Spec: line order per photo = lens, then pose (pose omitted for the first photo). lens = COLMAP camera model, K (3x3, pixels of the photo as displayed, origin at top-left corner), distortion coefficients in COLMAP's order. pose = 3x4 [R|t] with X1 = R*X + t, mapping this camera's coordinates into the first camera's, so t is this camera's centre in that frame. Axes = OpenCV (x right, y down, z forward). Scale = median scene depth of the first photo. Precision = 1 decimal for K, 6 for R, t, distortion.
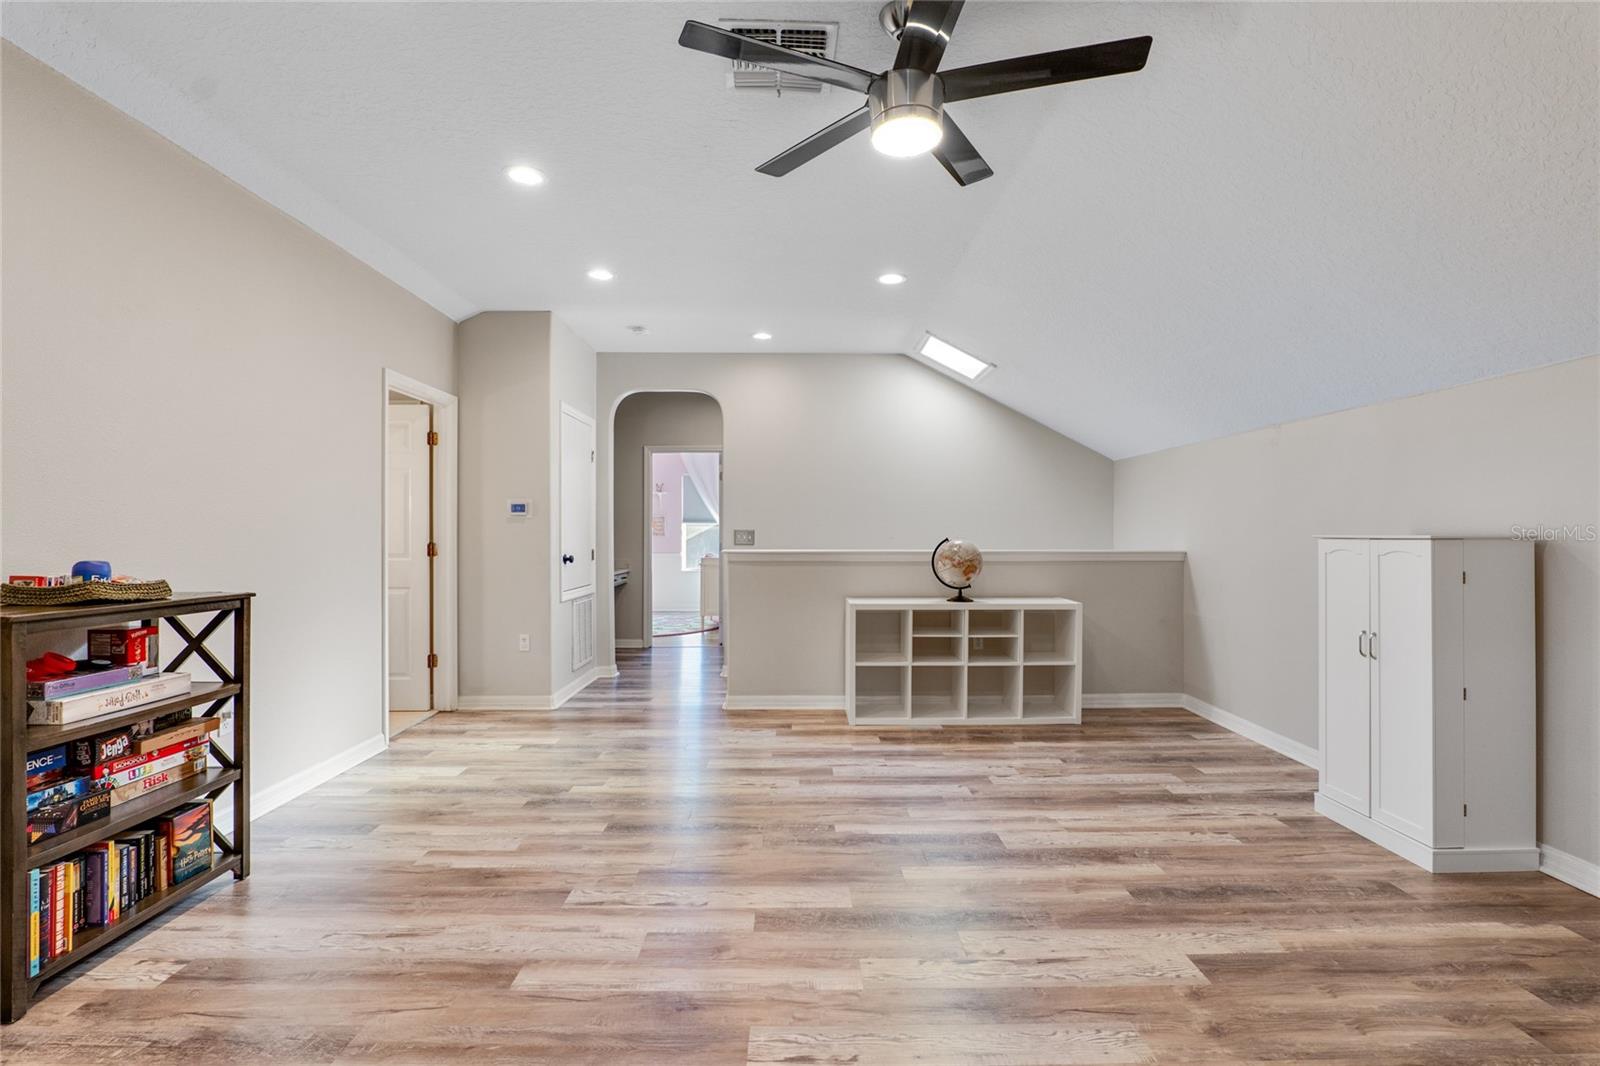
lens RADIAL K [[730.0, 0, 808.7], [0, 730.0, 535.0], [0, 0, 1]] dist [-0.016887, 0.001416]
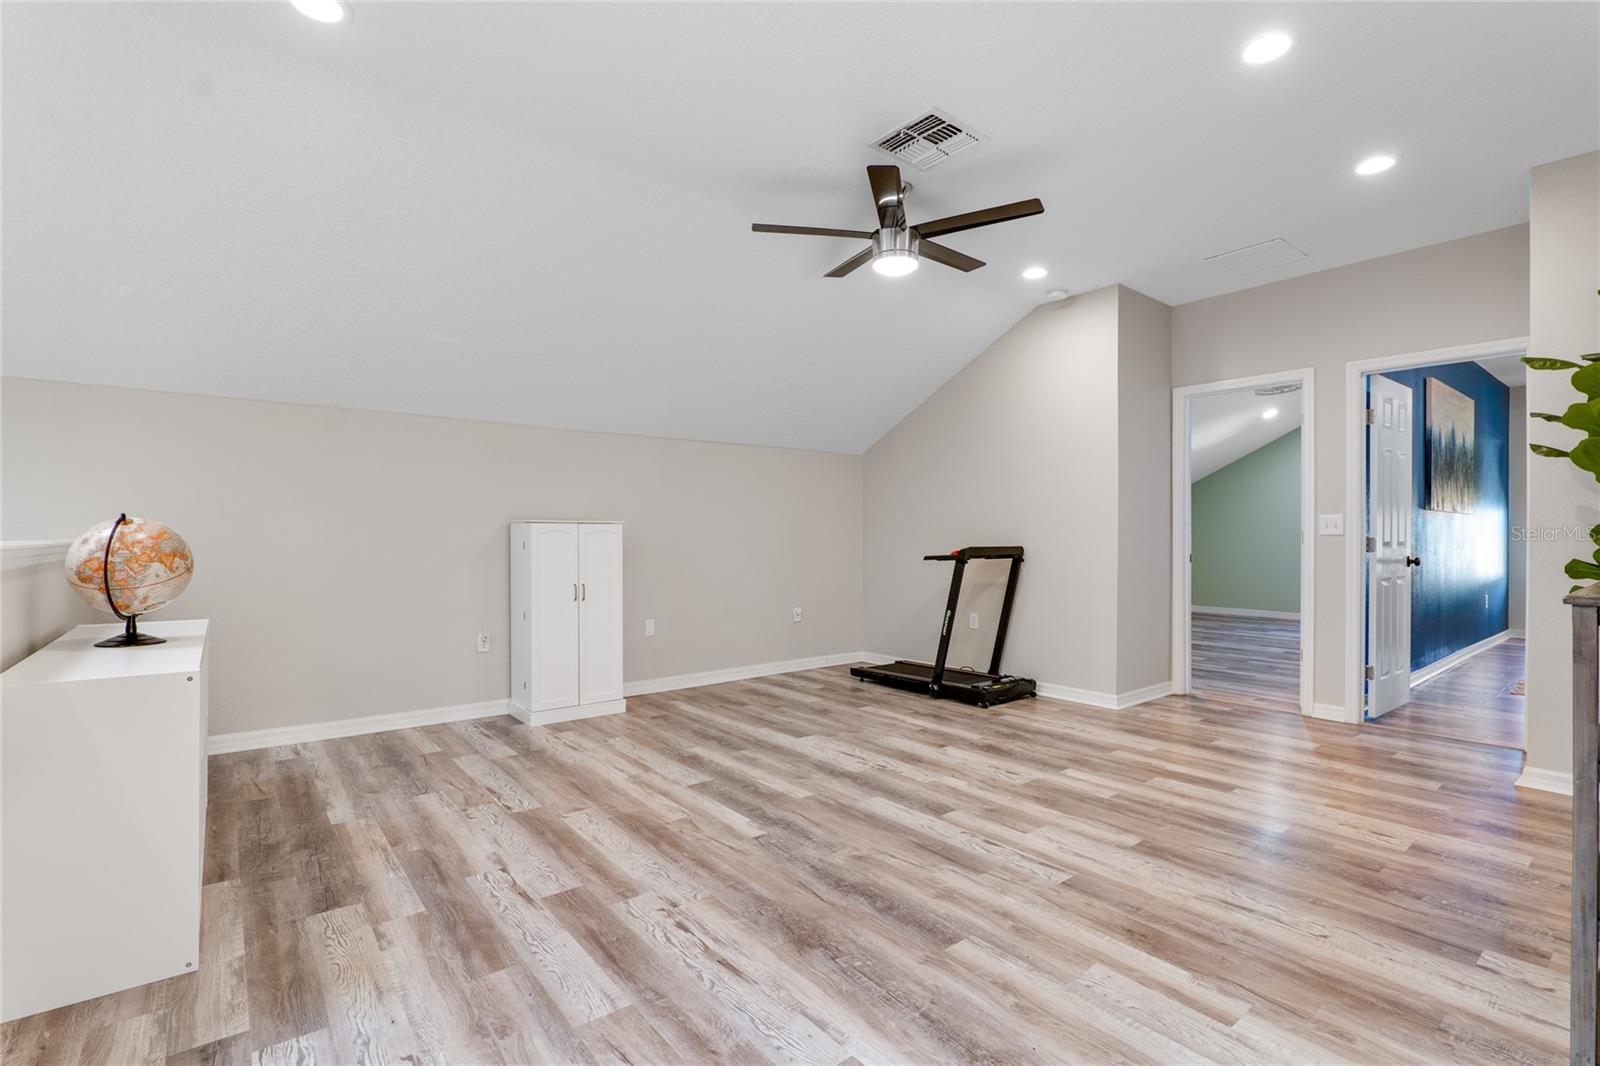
lens RADIAL K [[730.0, 0, 802.0], [0, 730.0, 542.6], [0, 0, 1]] dist [-0.016887, 0.001416]
pose [[-0.600310, -0.008441, 0.799723, -0.812425], [-0.000764, 0.999950, 0.009981, 0.032955], [-0.799767, 0.005381, -0.600286, 1.696305]]
